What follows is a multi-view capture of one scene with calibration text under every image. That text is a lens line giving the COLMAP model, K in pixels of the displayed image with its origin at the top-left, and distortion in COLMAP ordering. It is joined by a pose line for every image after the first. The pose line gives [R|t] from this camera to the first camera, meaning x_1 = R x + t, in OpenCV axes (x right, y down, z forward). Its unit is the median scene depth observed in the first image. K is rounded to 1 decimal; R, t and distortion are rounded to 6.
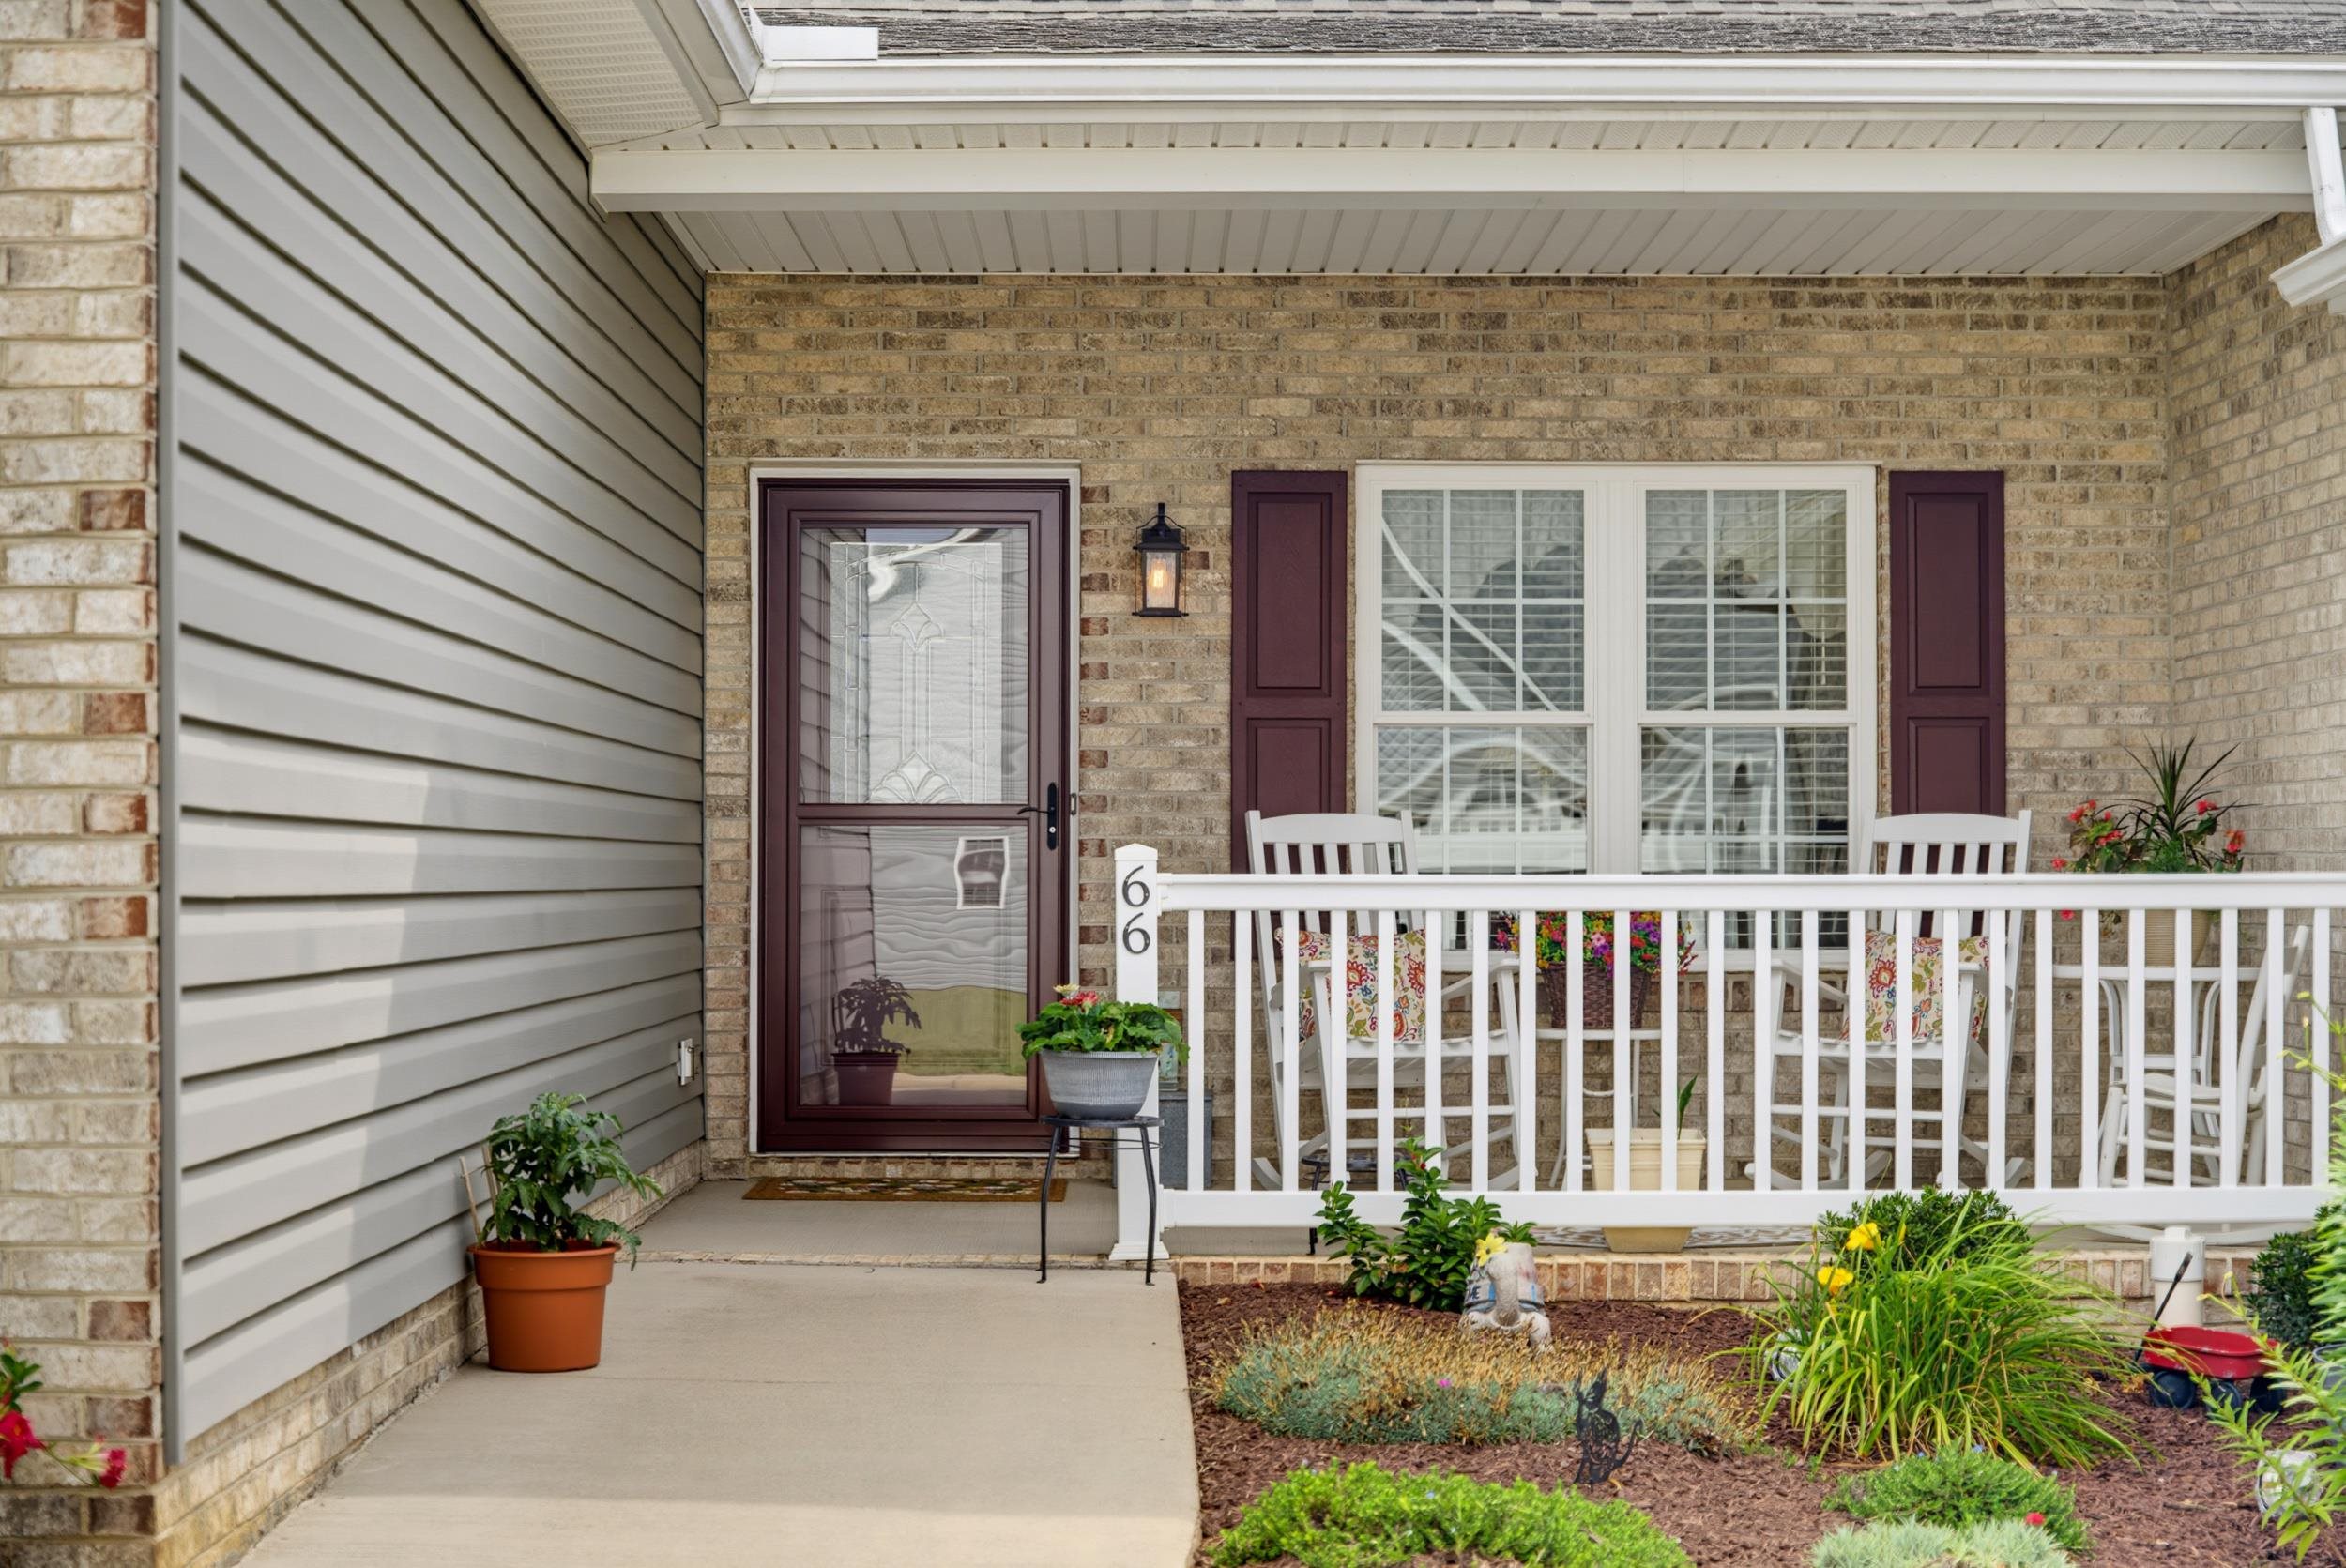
lens RADIAL K [[3797.7, 0, 1227.3], [0, 3797.7, 859.0], [0, 0, 1]] dist [-0.067642, 0.000000]
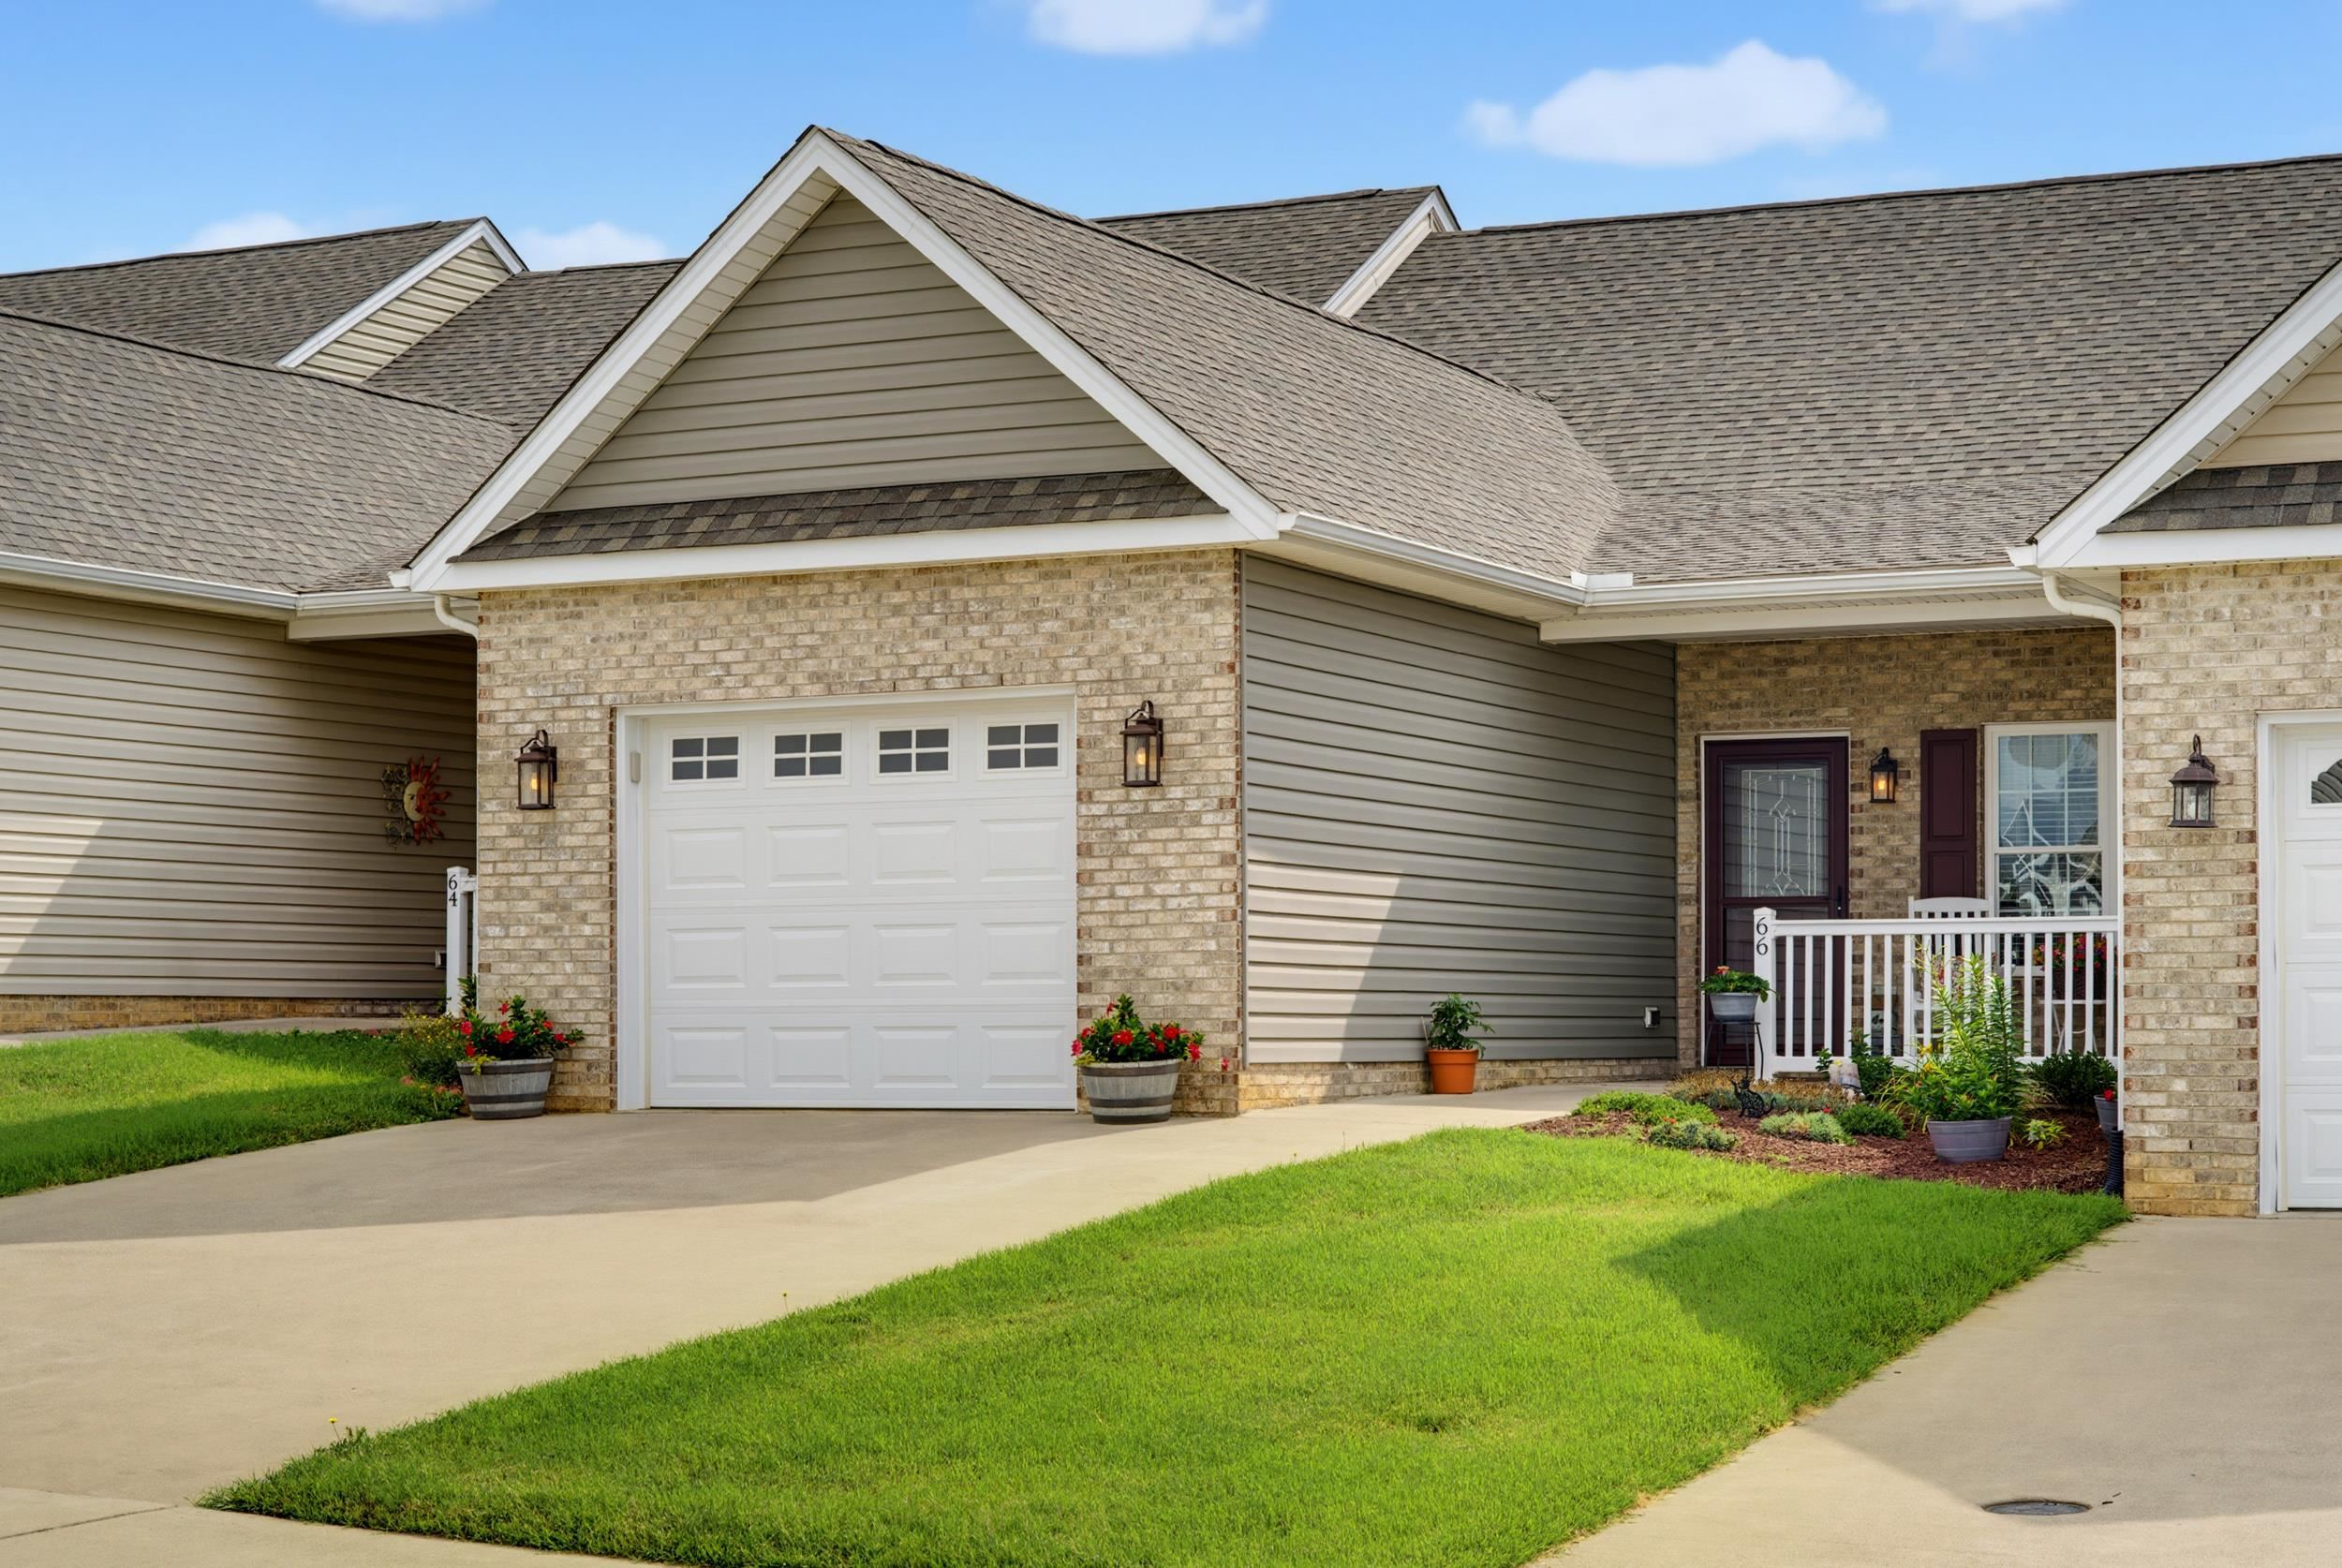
lens RADIAL K [[4162.2, 0, 1311.4], [0, 4162.2, 924.8], [0, 0, 1]] dist [-0.055706, 0.000000]
pose [[0.898680, -0.012735, -0.438421, 0.682993], [0.002908, 0.999729, -0.023078, 0.052252], [0.438596, 0.019464, 0.898473, -1.142500]]
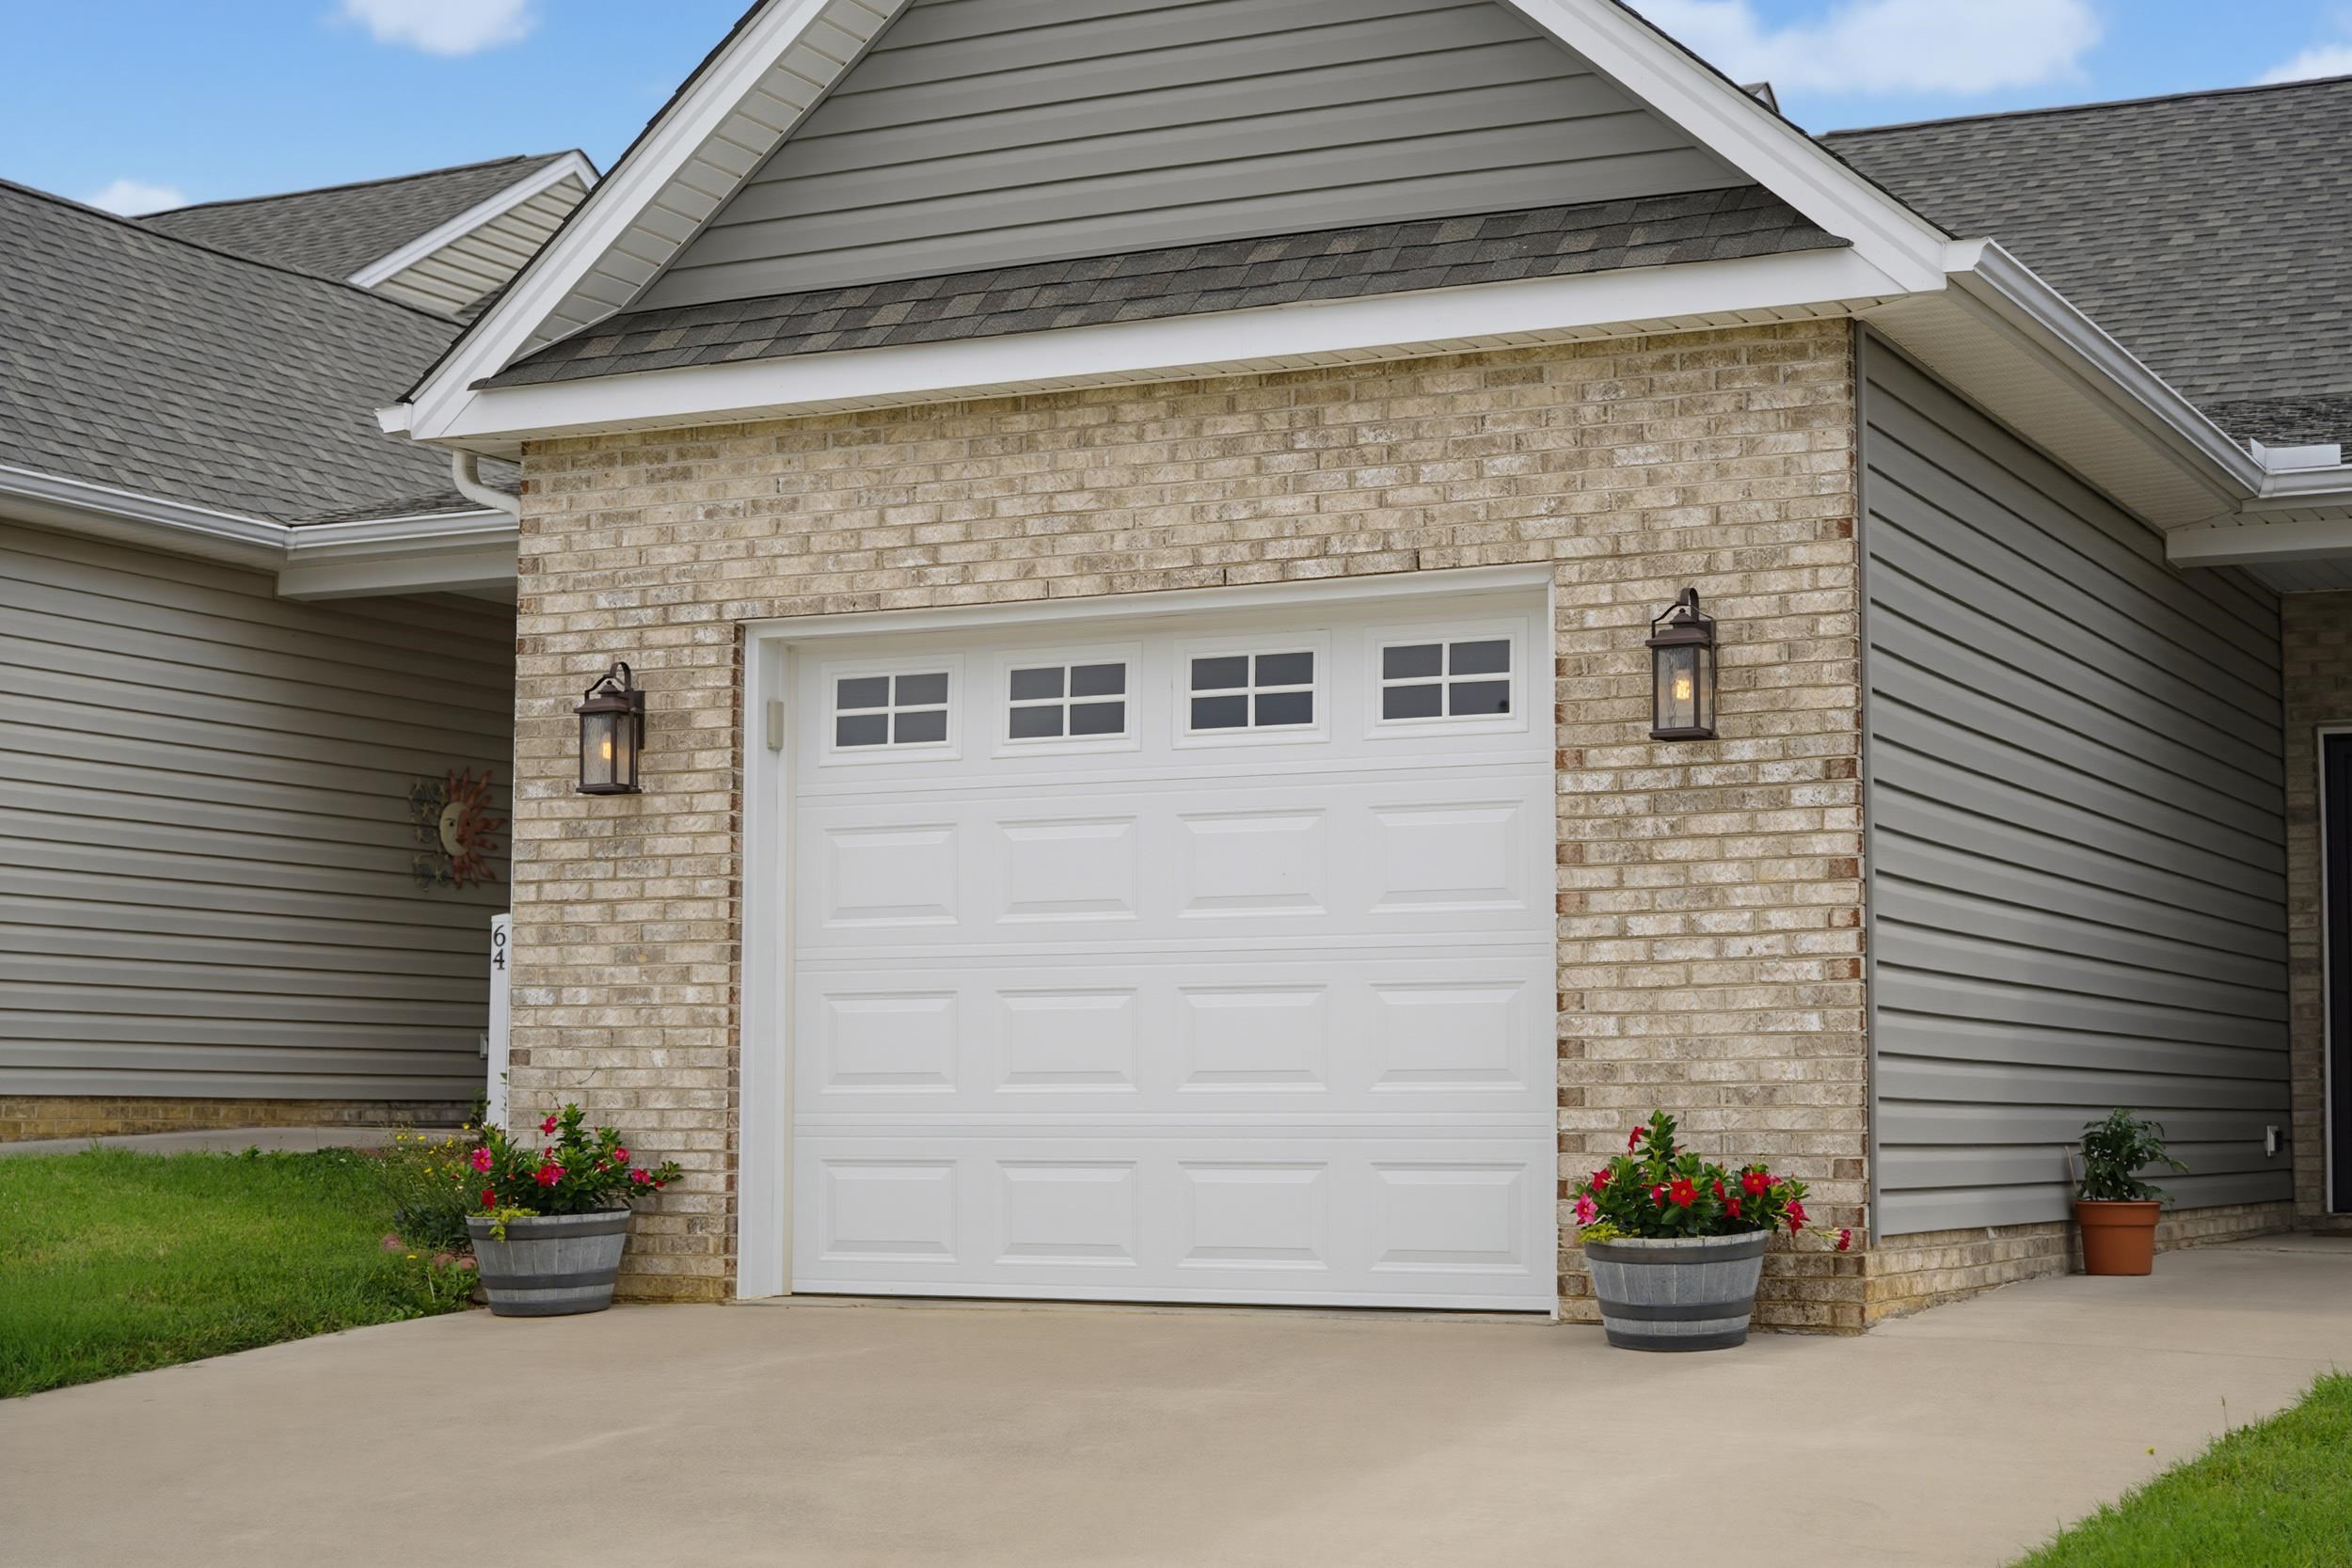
lens RADIAL K [[3681.1, 0, 1275.6], [0, 3681.1, 765.2], [0, 0, 1]] dist [-0.034344, 0.000000]
pose [[0.892494, -0.039998, -0.449282, 0.144037], [-0.002624, 0.995583, -0.093845, 0.041196], [0.451051, 0.084935, 0.888448, -0.399890]]
